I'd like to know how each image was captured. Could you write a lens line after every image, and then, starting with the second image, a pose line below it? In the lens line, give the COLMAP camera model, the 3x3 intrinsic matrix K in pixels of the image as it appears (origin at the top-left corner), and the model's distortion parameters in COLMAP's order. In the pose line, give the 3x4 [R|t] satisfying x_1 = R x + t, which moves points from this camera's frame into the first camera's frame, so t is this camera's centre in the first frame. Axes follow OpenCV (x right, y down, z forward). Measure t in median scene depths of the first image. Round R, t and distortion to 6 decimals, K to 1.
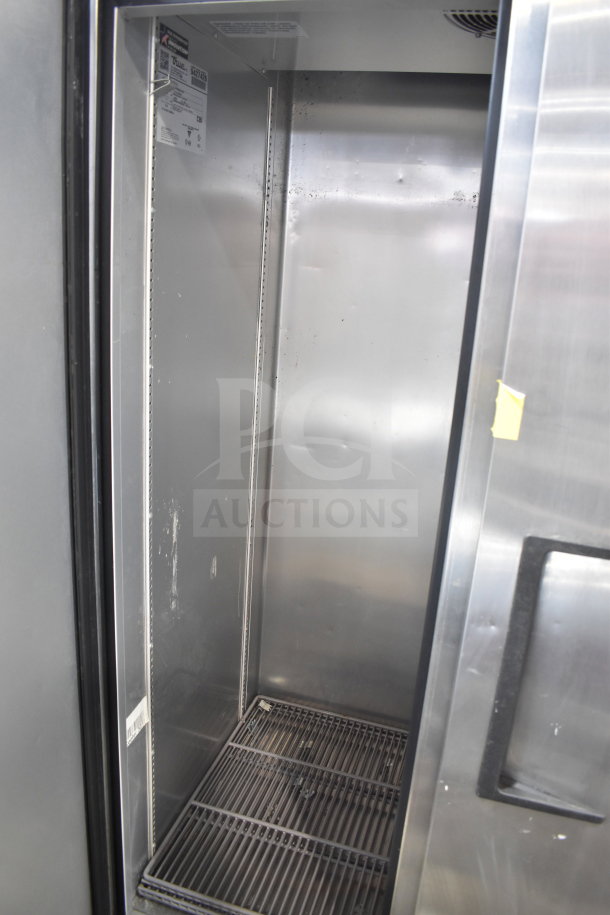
lens RADIAL K [[714.1, 0, 306.4], [0, 714.1, 458.4], [0, 0, 1]] dist [-0.068671, -0.005208]
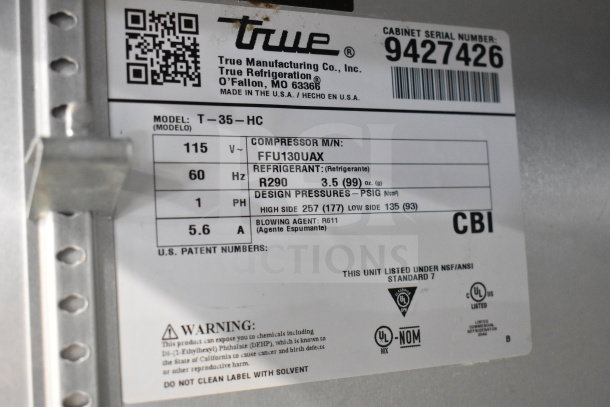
lens RADIAL K [[840.8, 0, 305.0], [0, 840.8, 203.5], [0, 0, 1]] dist [-0.011409, 0.000000]
pose [[0.674051, -0.172195, -0.718335, 0.014859], [-0.107987, 0.939033, -0.326429, -0.437962], [0.730749, 0.297600, 0.614361, 0.876602]]
